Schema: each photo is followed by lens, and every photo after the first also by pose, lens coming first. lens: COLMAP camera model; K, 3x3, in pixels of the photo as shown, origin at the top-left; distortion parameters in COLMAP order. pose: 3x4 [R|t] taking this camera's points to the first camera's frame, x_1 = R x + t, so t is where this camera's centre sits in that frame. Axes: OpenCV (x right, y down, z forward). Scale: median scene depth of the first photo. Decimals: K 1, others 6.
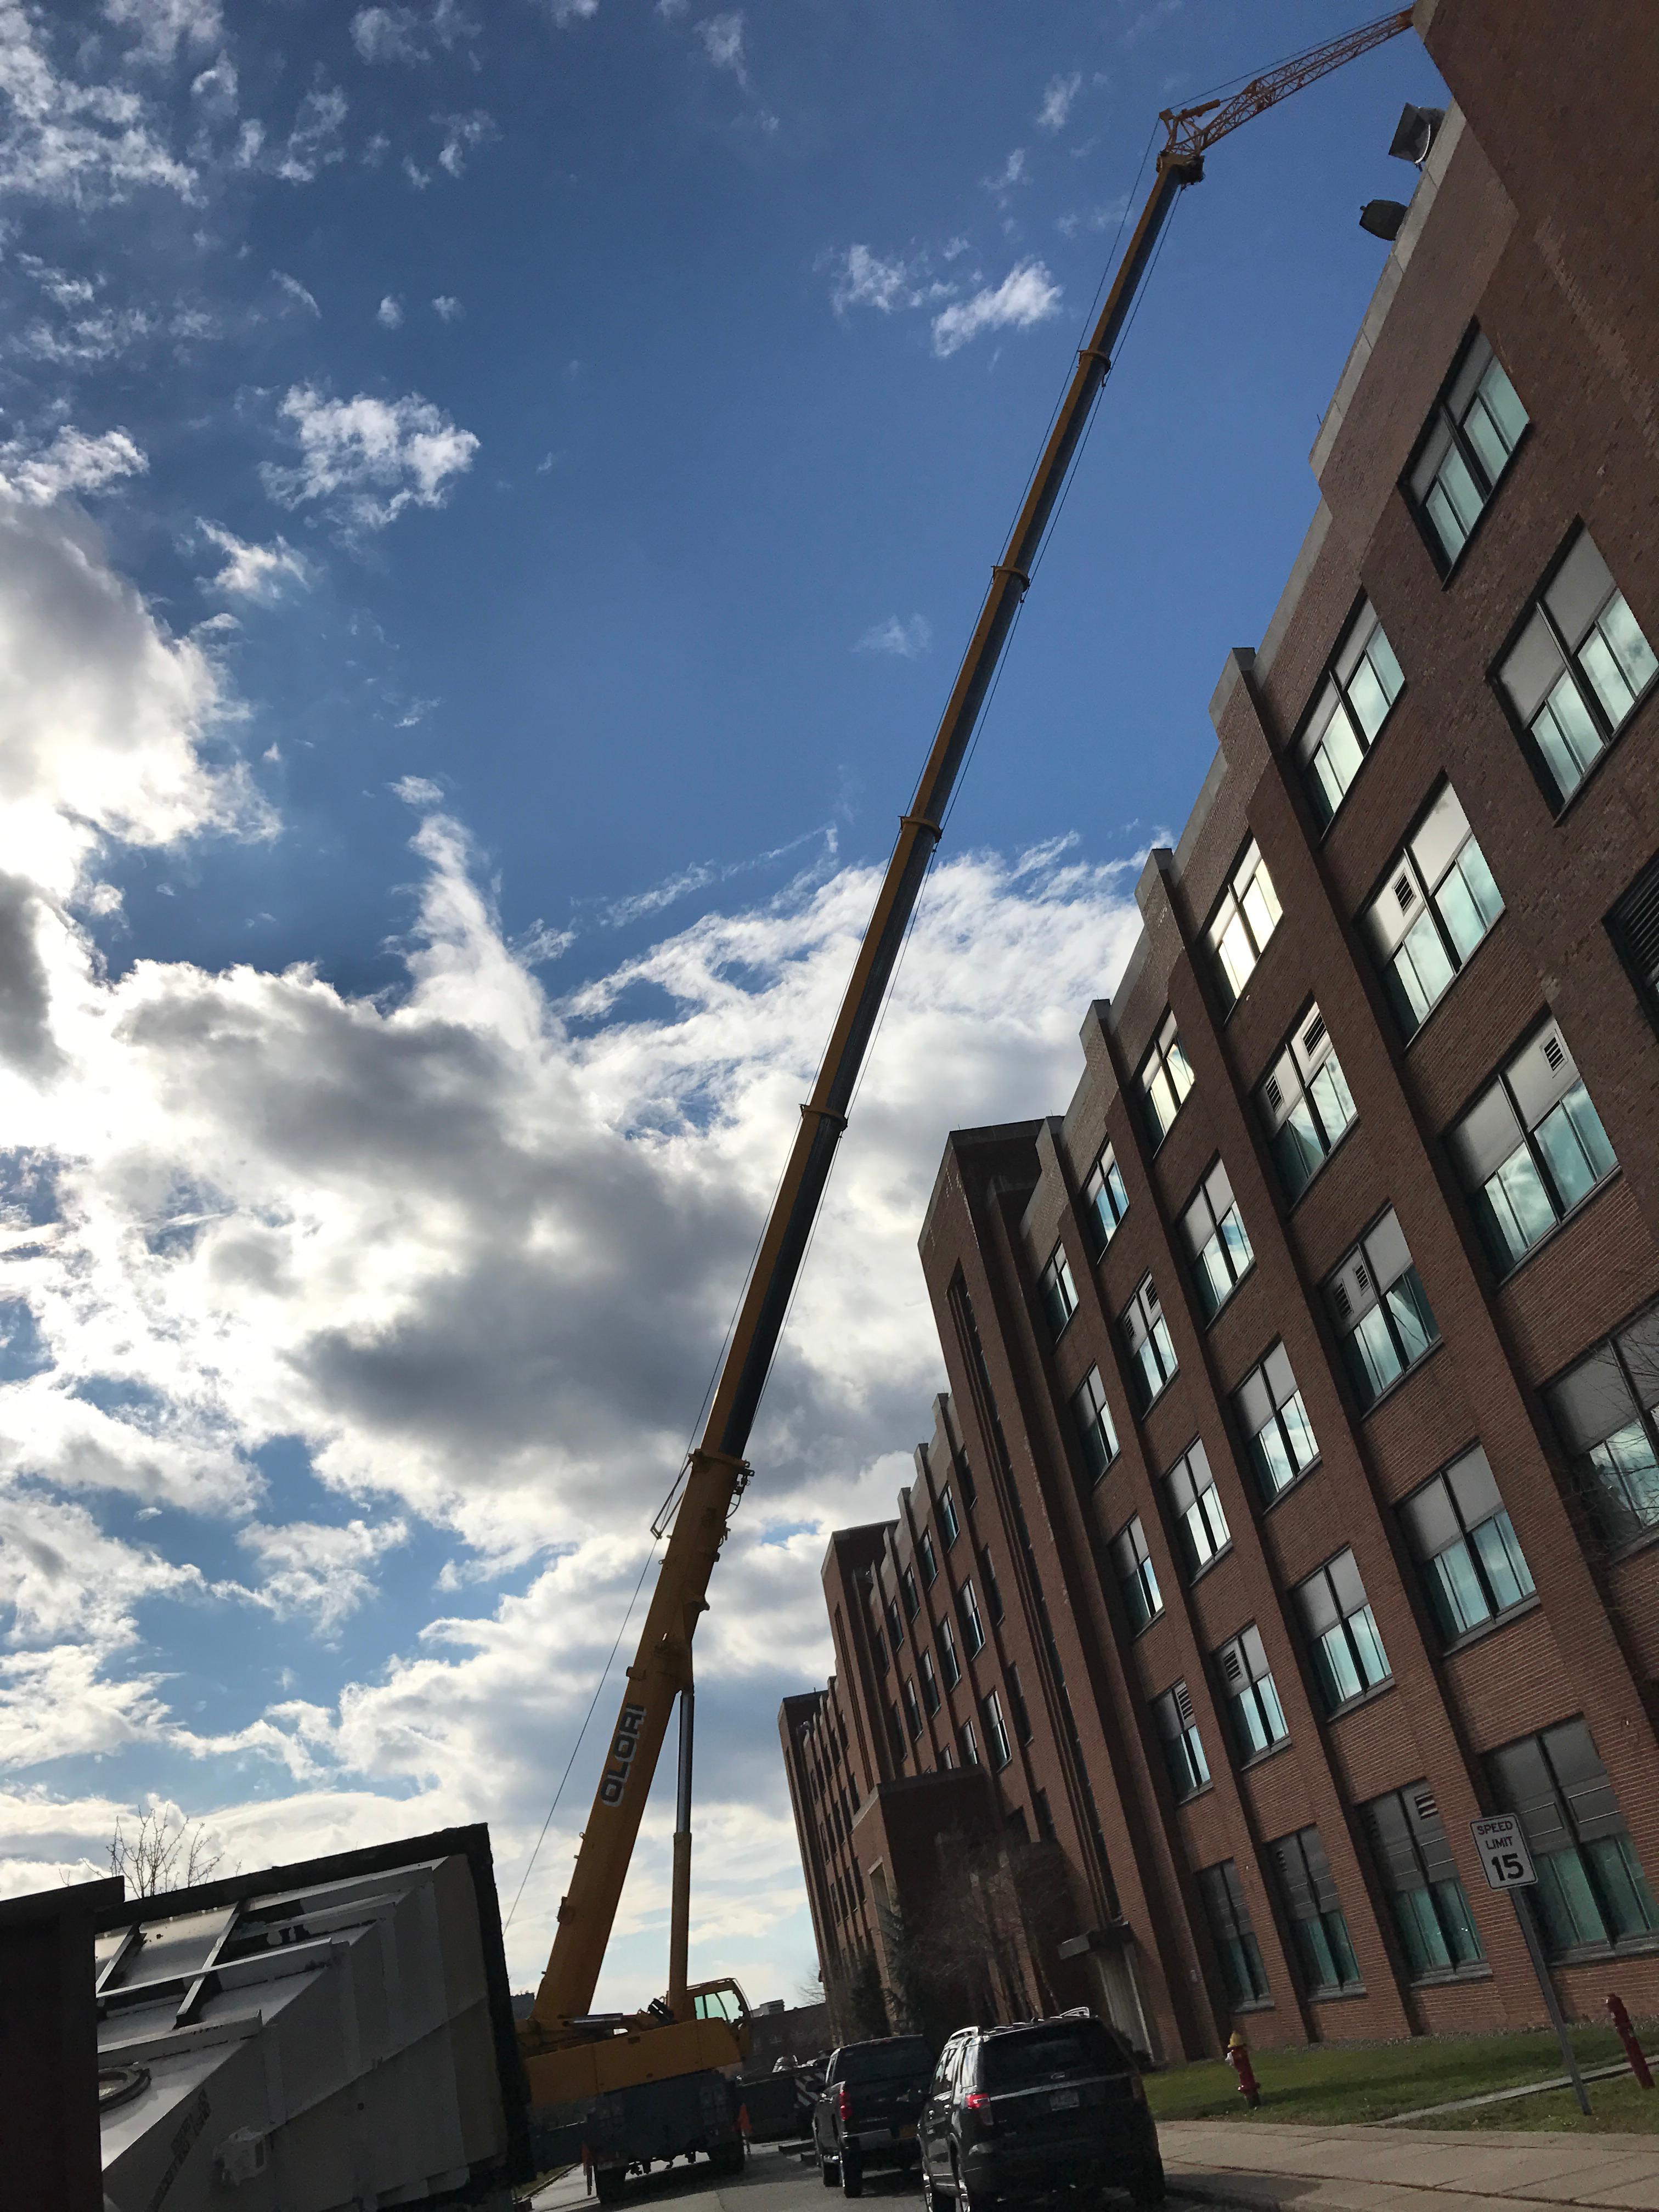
lens RADIAL K [[1773.0, 0, 823.6], [0, 1773.0, 1104.7], [0, 0, 1]] dist [0.026150, -0.003766]
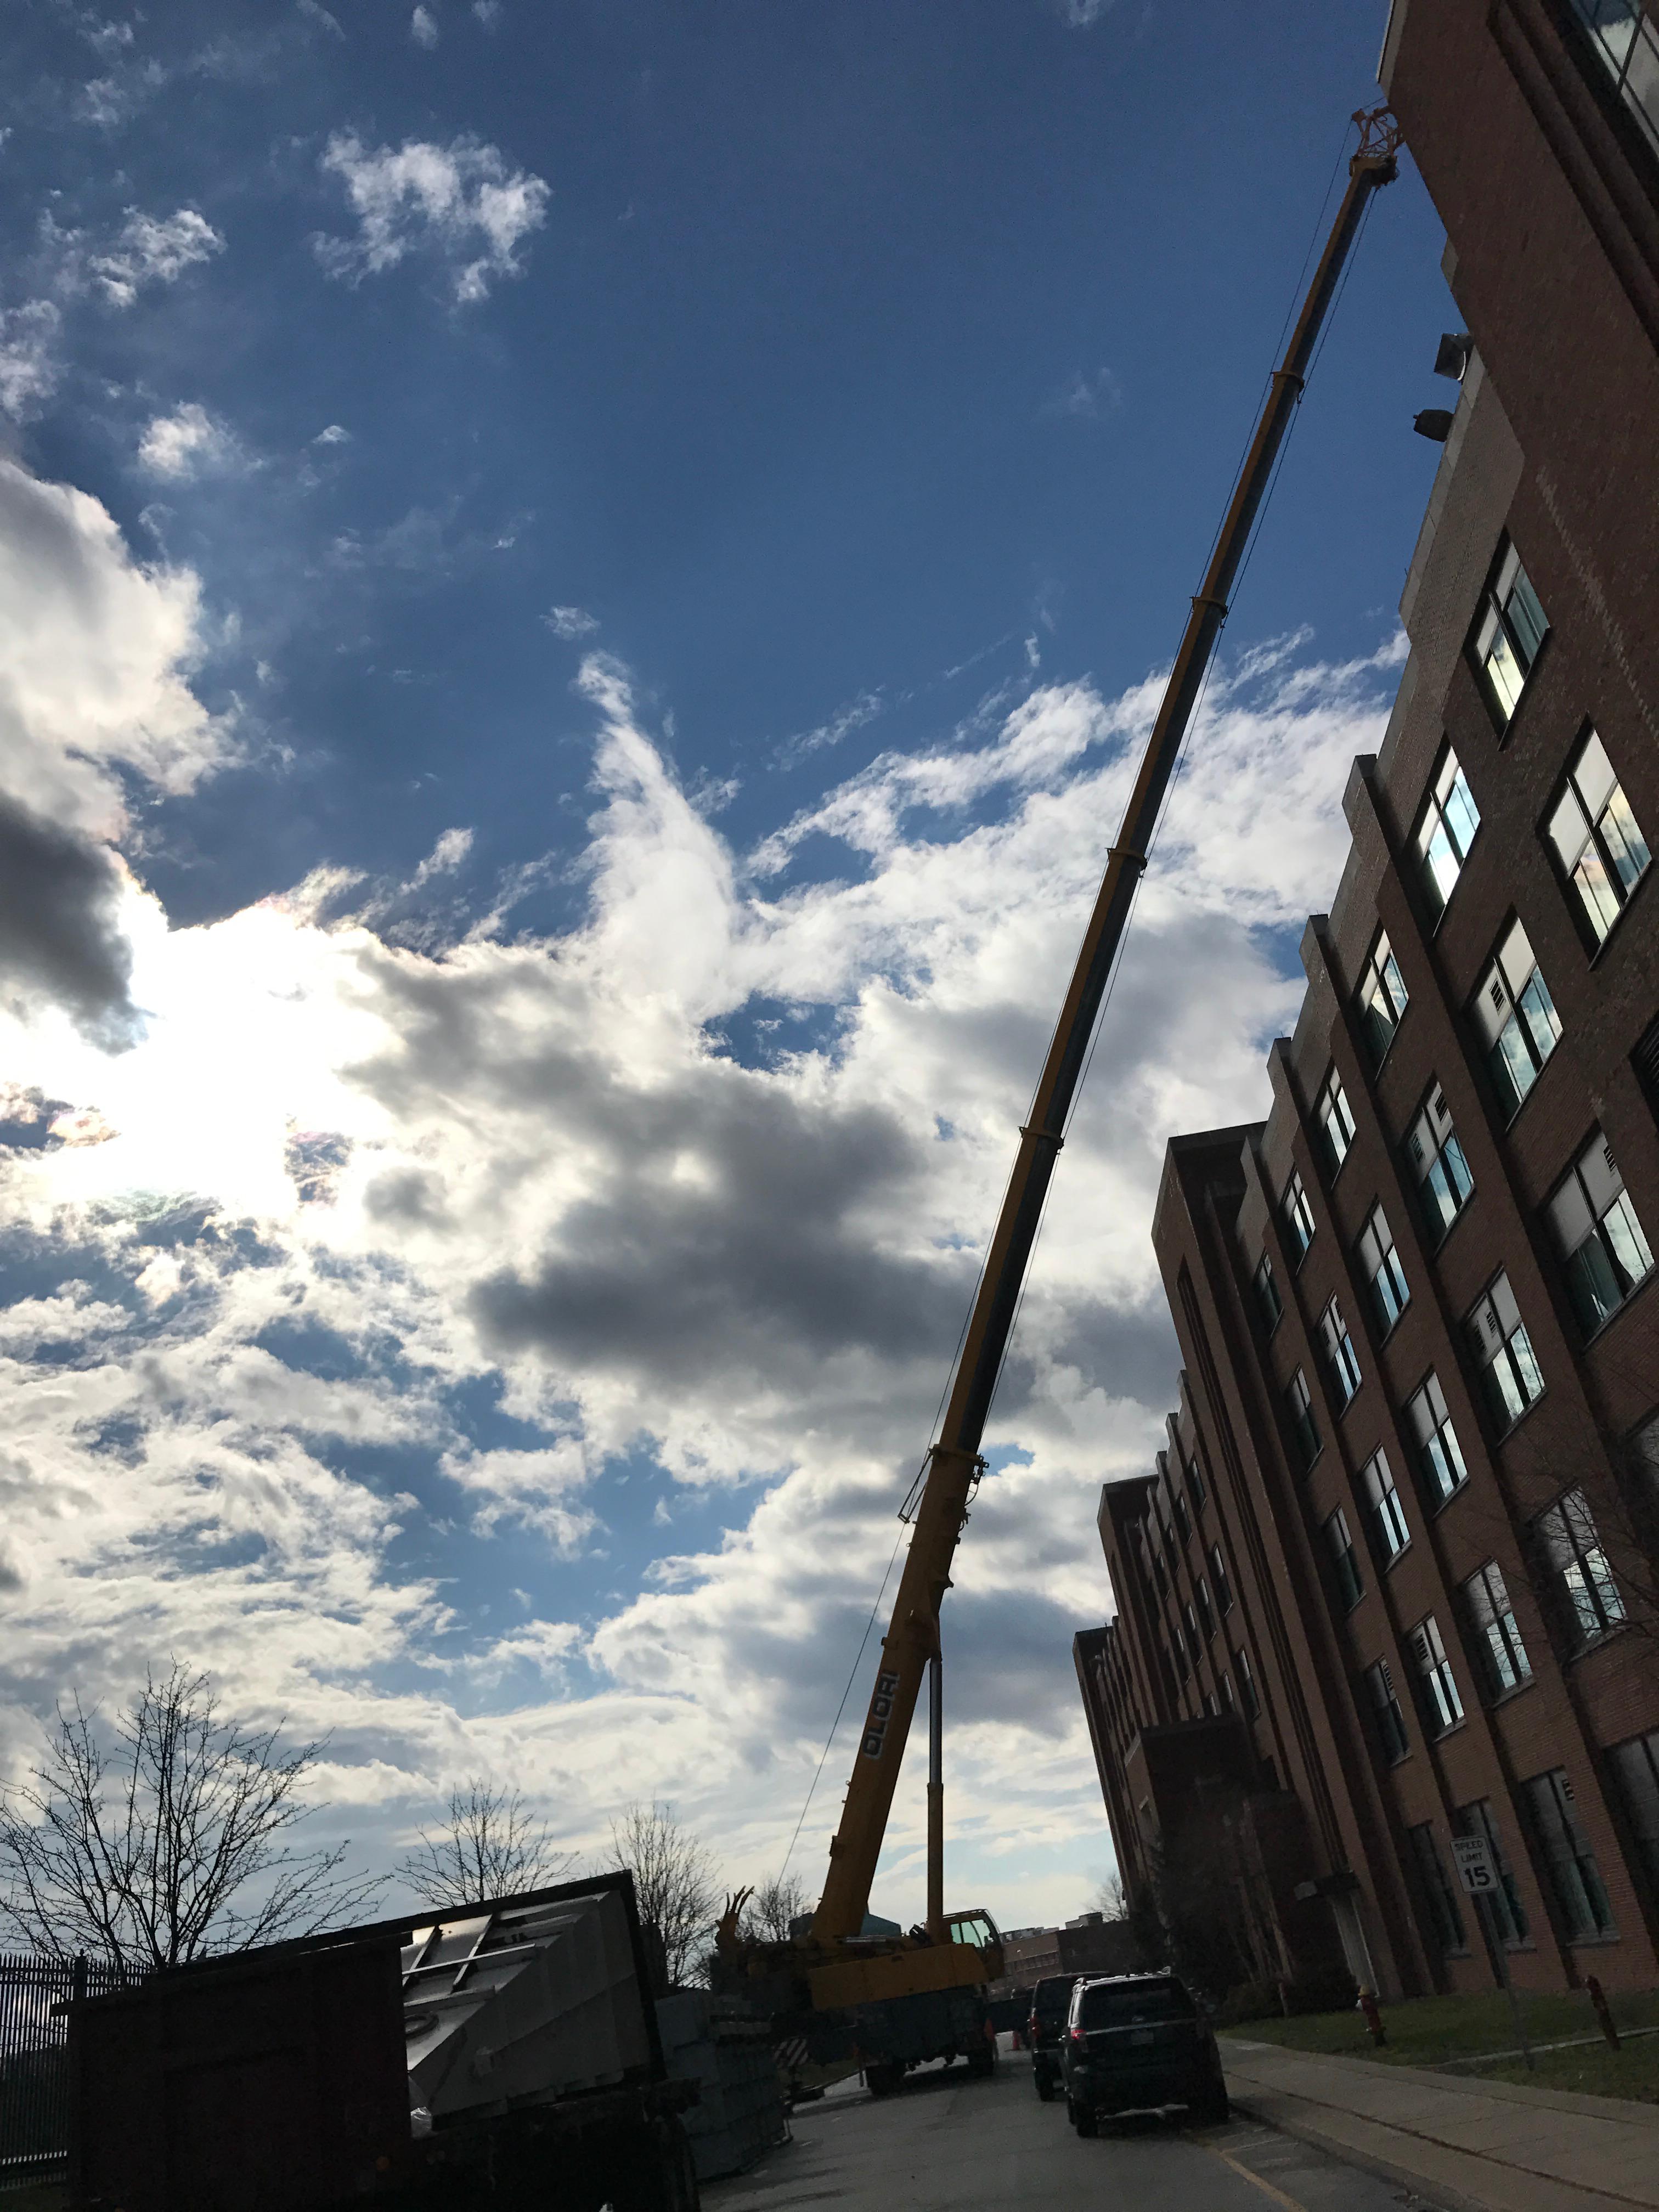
lens RADIAL K [[1773.0, 0, 823.6], [0, 1773.0, 1104.7], [0, 0, 1]] dist [0.026150, -0.003766]
pose [[0.985086, -0.041397, -0.167006, 0.061759], [0.048634, 0.998036, 0.039476, -0.077297], [0.165044, -0.047009, 0.985165, -0.121598]]
